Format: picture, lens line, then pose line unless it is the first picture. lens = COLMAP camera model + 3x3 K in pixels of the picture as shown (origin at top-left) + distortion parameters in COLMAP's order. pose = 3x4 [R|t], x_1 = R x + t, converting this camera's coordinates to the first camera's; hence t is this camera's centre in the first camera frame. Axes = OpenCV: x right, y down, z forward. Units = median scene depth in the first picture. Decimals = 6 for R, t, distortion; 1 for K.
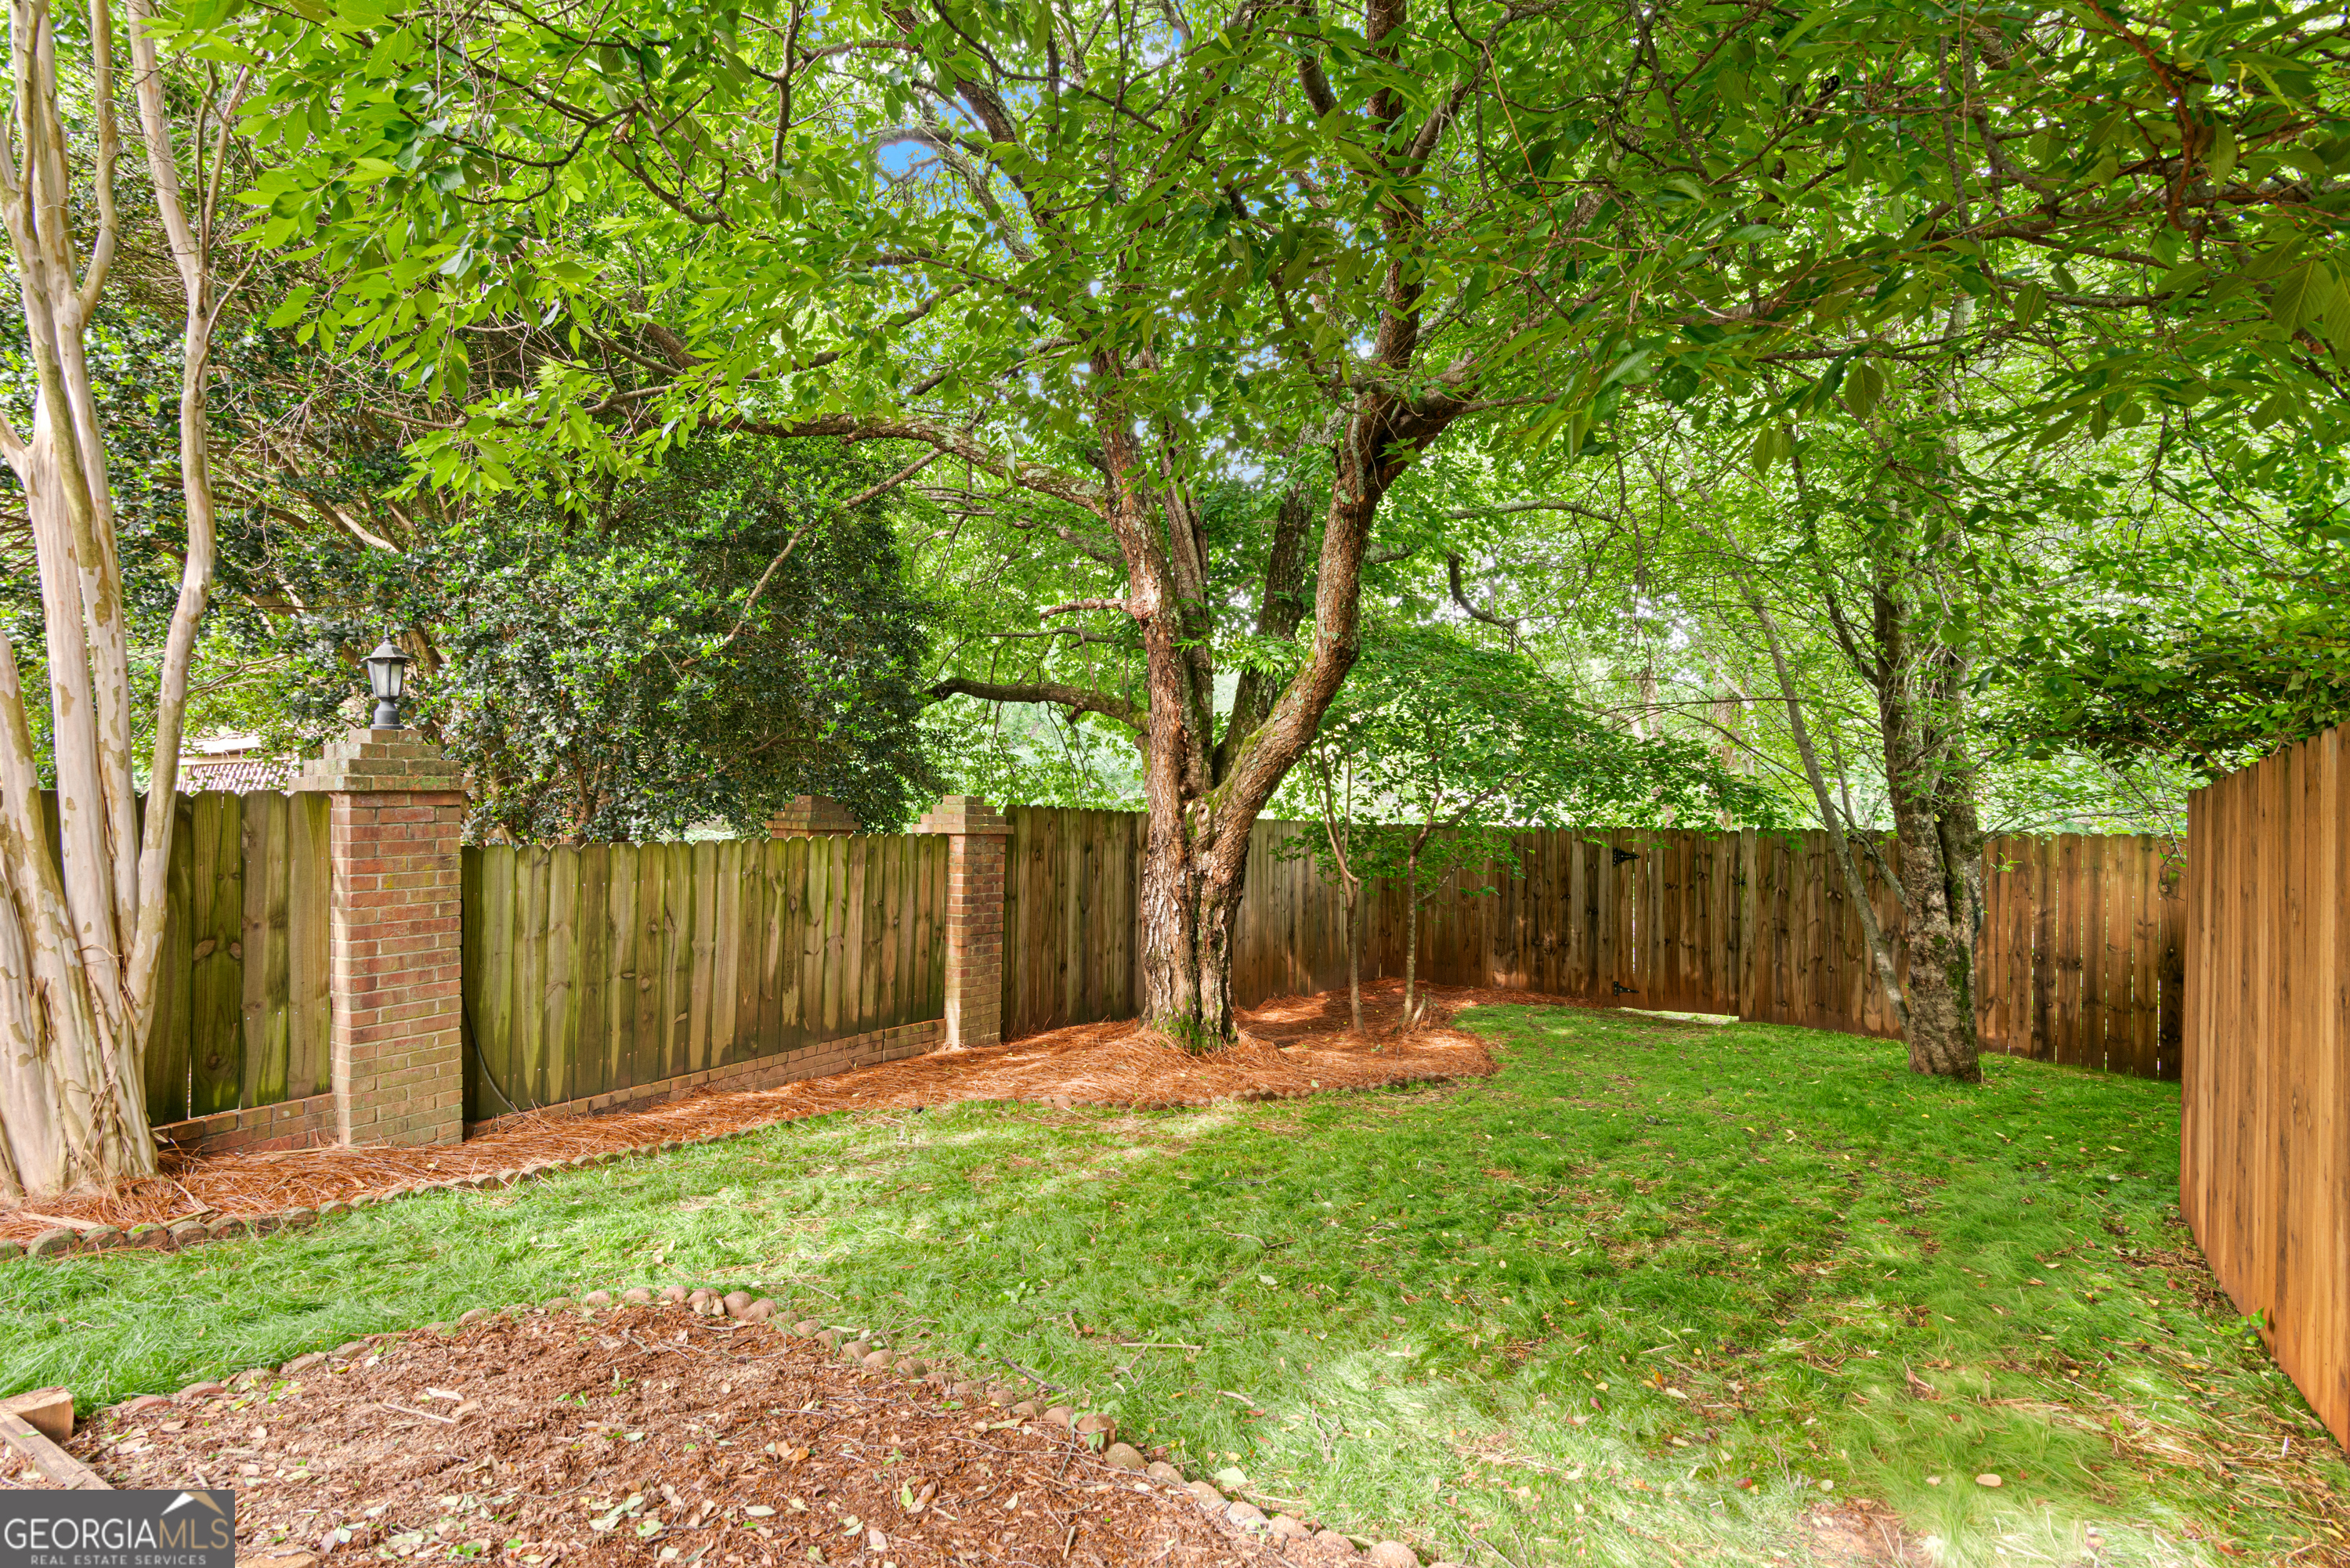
lens RADIAL K [[1143.4, 0, 1157.3], [0, 1143.4, 788.6], [0, 0, 1]] dist [0.010507, 0.001669]
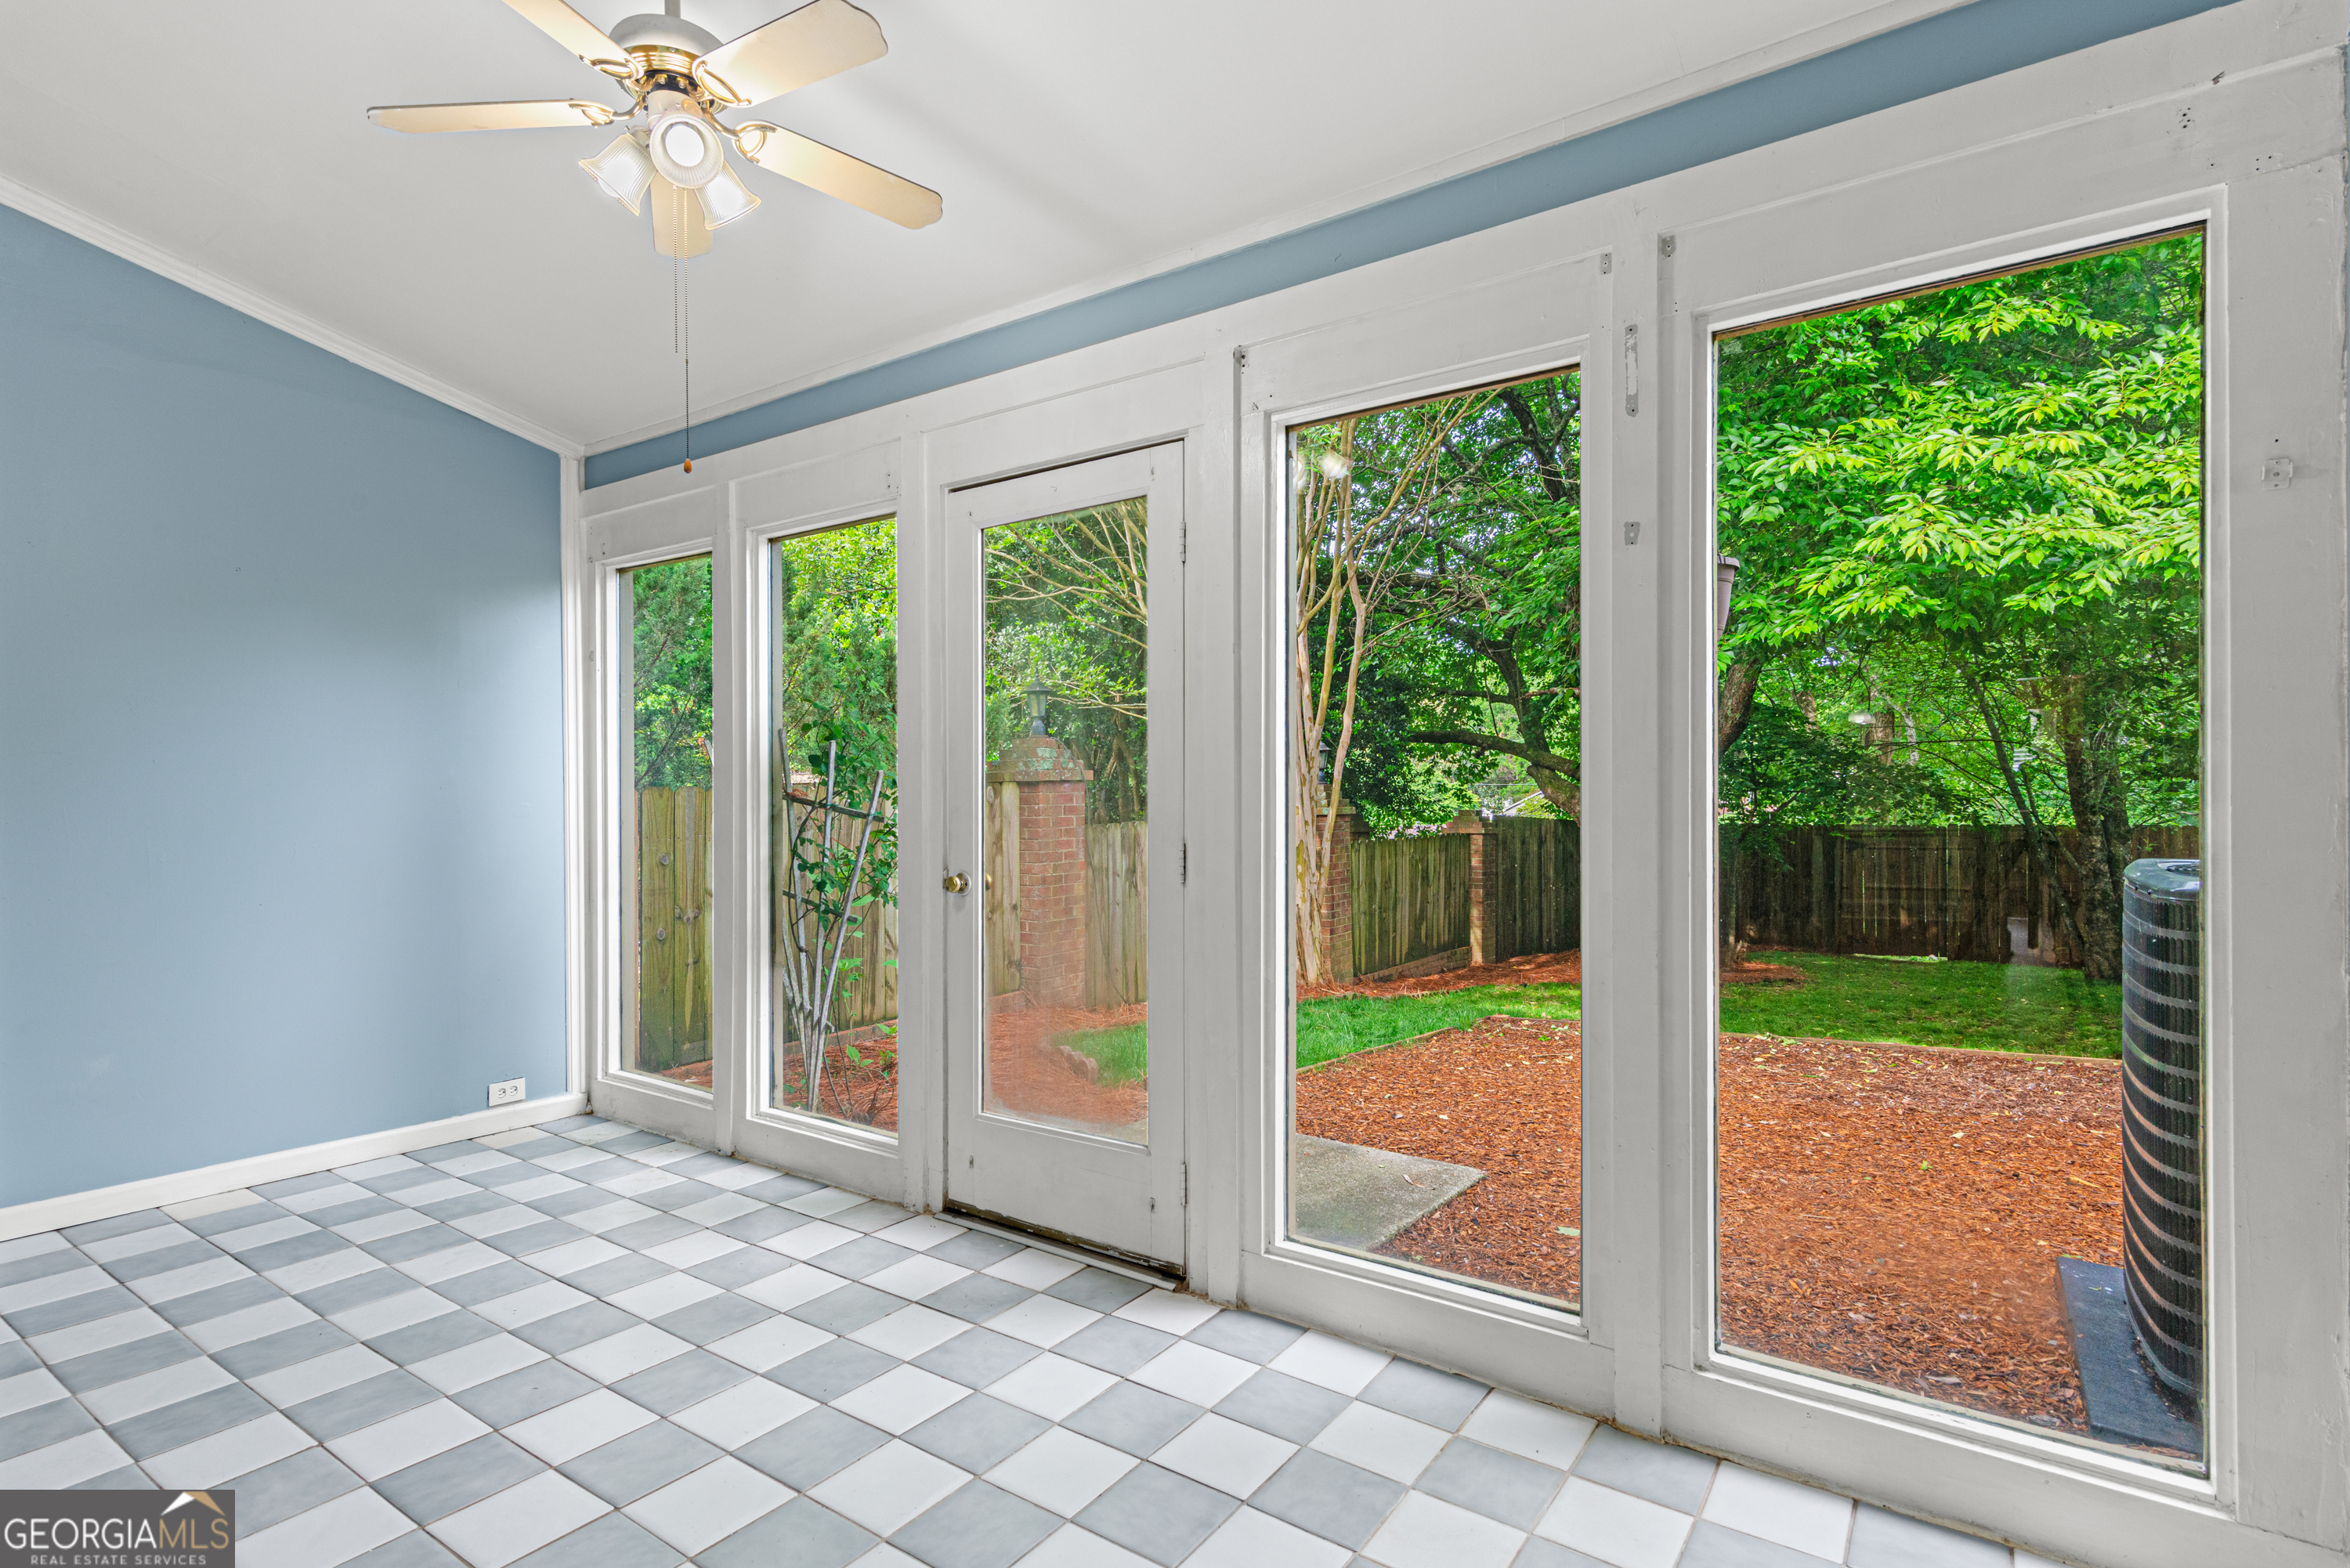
lens RADIAL K [[1143.4, 0, 1178.1], [0, 1143.4, 790.4], [0, 0, 1]] dist [0.010507, 0.001669]
pose [[0.999445, -0.010165, -0.031734, -0.547286], [0.010245, 0.999945, 0.002338, -0.028932], [0.031708, -0.002662, 0.999494, -0.631899]]
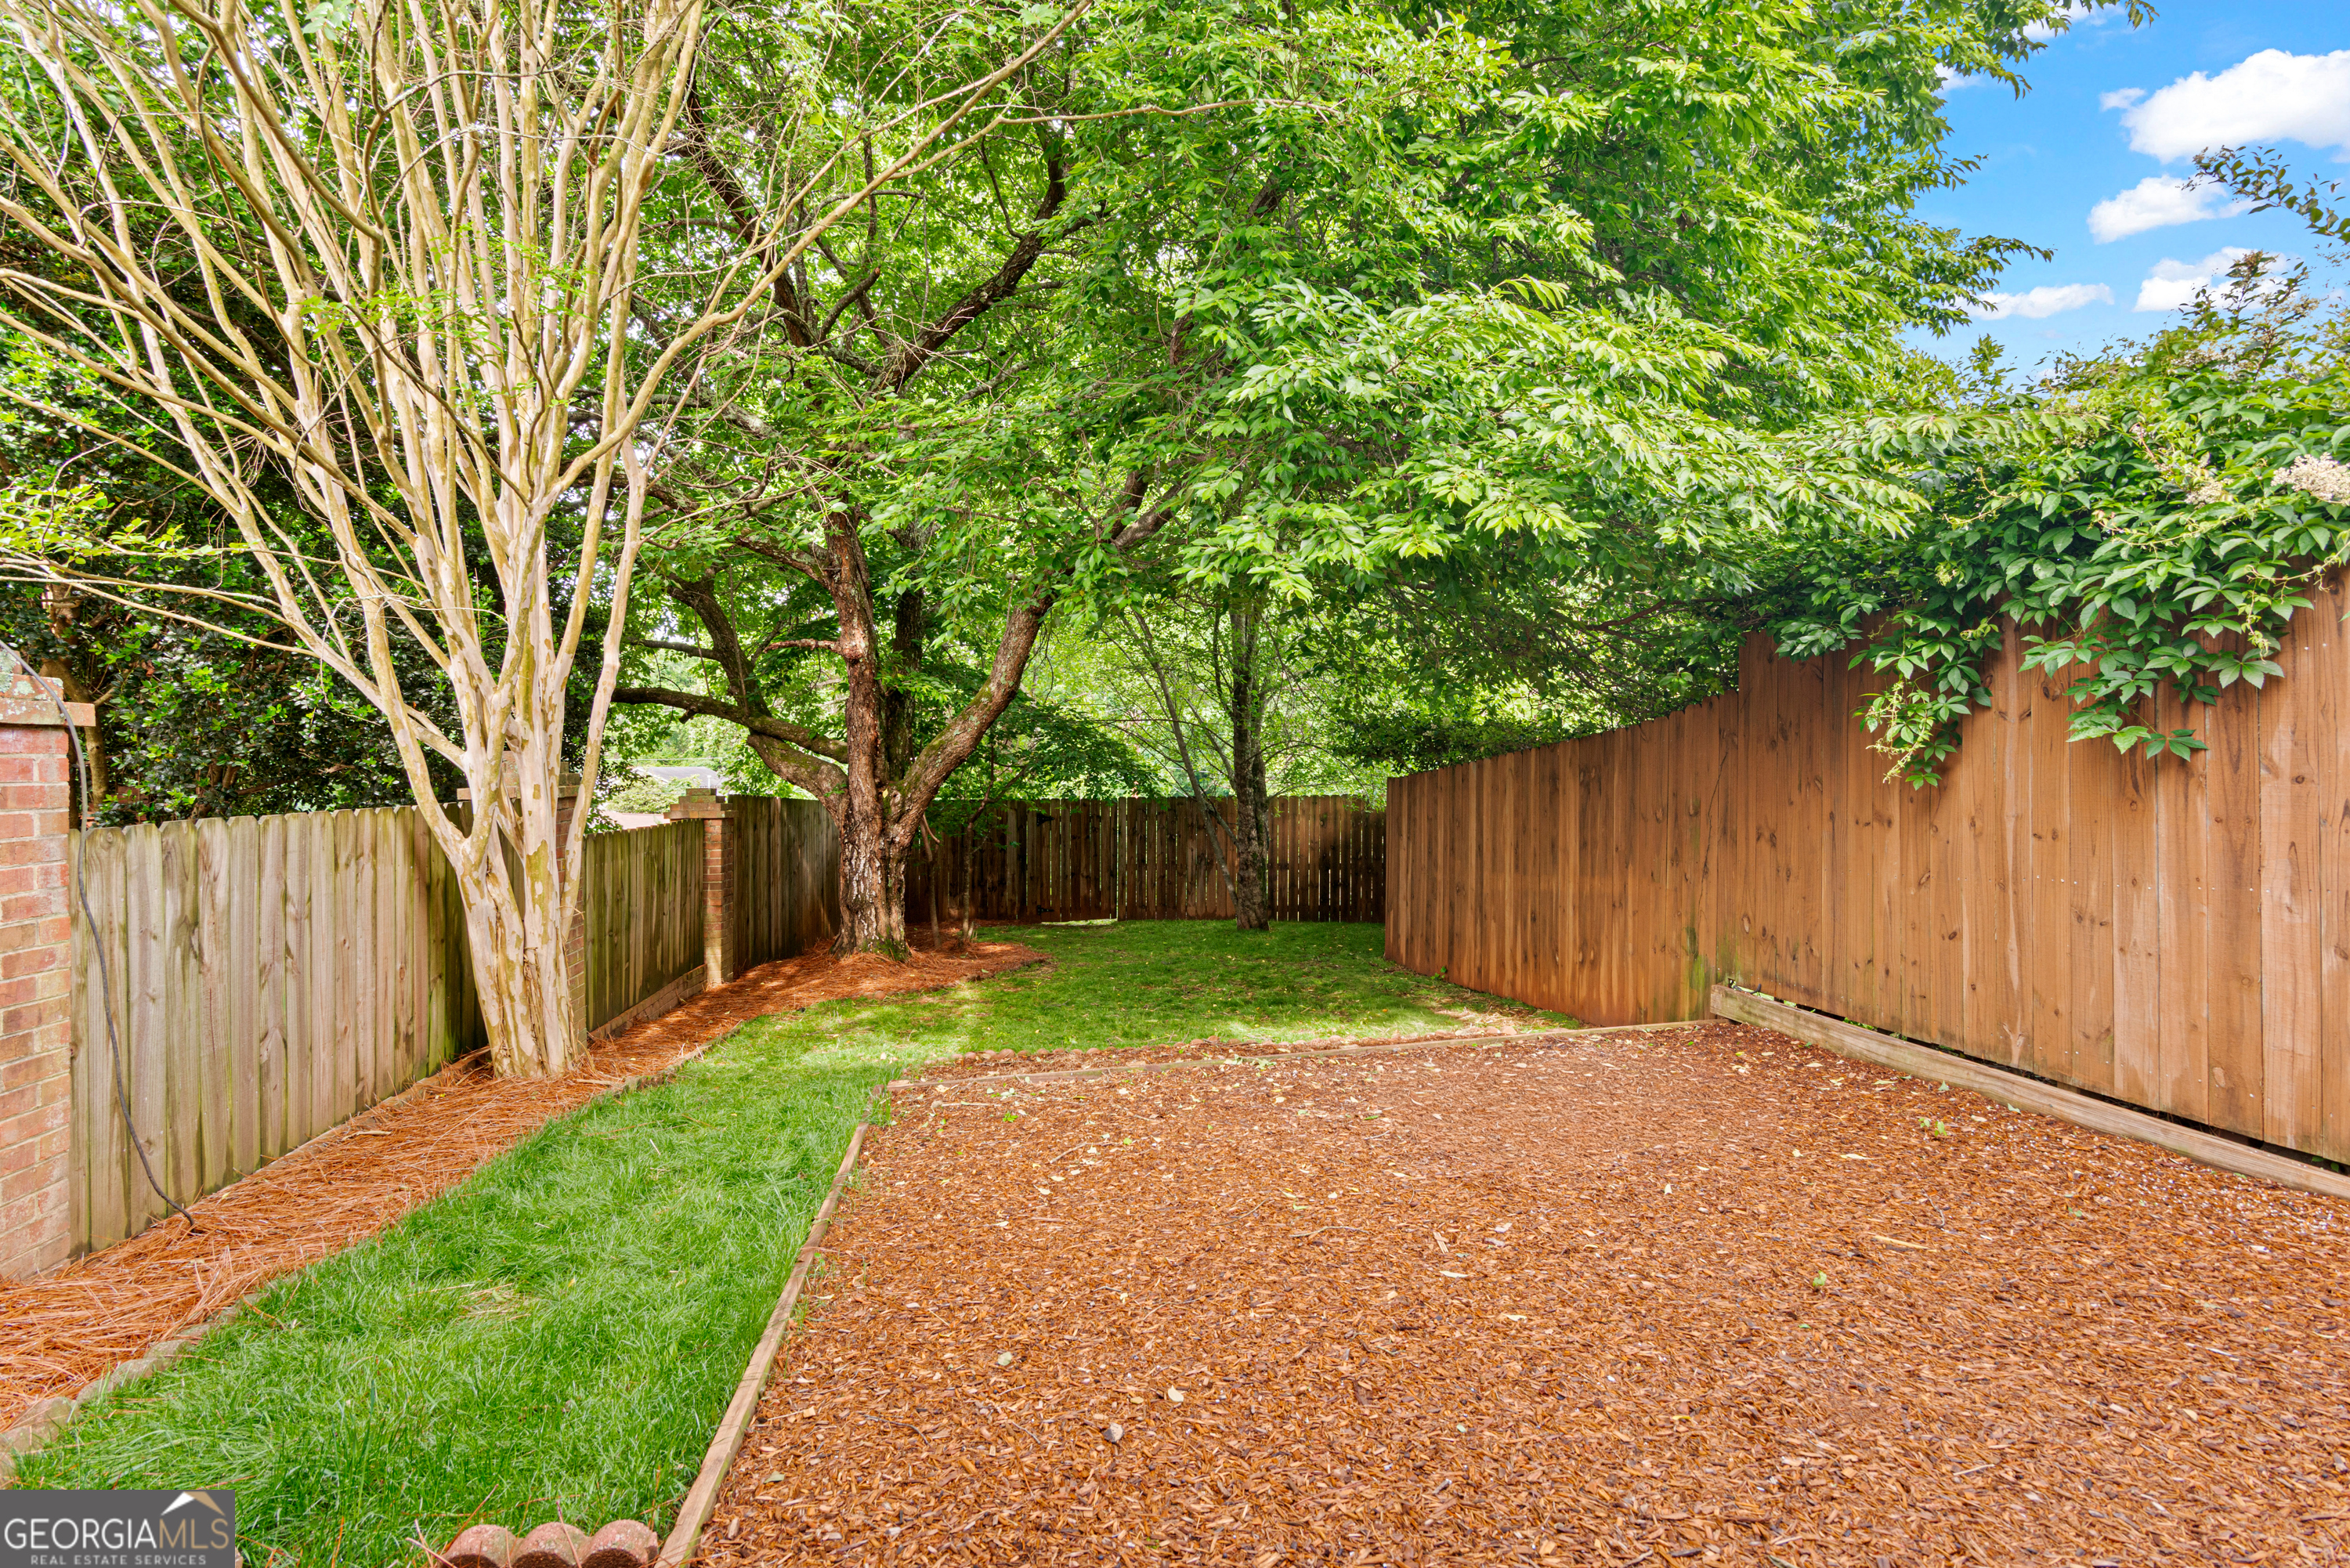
lens RADIAL K [[1143.4, 0, 1155.3], [0, 1143.4, 769.6], [0, 0, 1]] dist [0.010507, 0.001669]
pose [[0.765874, -0.011494, 0.642888, -0.612502], [0.007635, 0.999932, 0.008782, -0.022632], [-0.642945, -0.001817, 0.765910, -0.299556]]
